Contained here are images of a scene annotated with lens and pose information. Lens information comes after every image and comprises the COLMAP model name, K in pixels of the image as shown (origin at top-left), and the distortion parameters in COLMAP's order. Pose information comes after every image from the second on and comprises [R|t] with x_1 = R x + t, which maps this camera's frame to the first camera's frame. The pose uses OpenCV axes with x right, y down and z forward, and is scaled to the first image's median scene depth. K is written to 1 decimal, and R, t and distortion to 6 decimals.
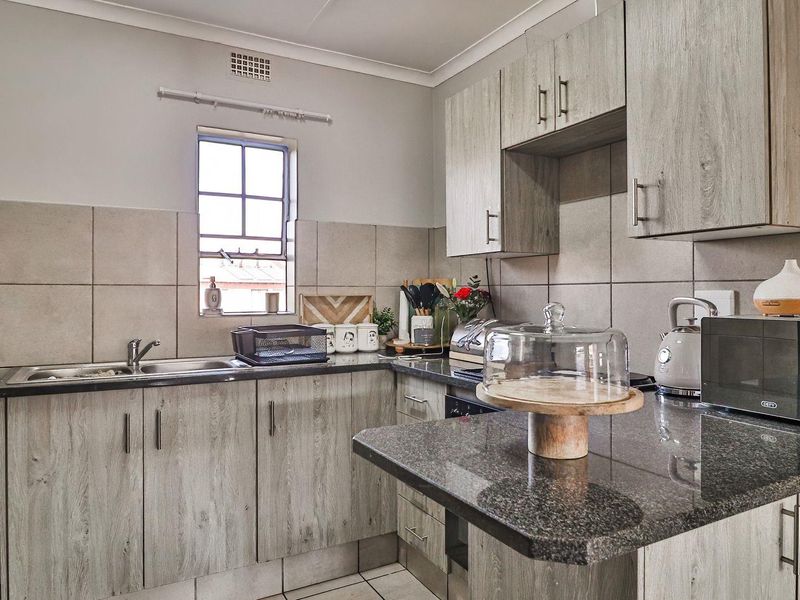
lens RADIAL K [[554.9, 0, 404.3], [0, 554.9, 294.9], [0, 0, 1]] dist [0.000824, -0.017246]
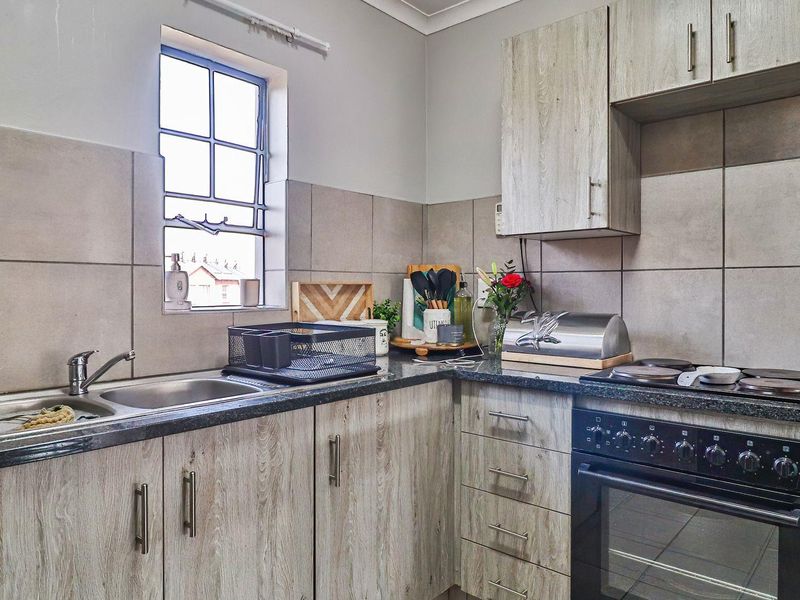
lens RADIAL K [[554.9, 0, 404.3], [0, 554.9, 294.9], [0, 0, 1]] dist [0.000824, -0.017246]
pose [[0.940946, -0.000831, 0.338555, -0.324262], [-0.001588, 0.999975, 0.006868, 0.012712], [-0.338552, -0.007001, 0.940922, 0.279163]]
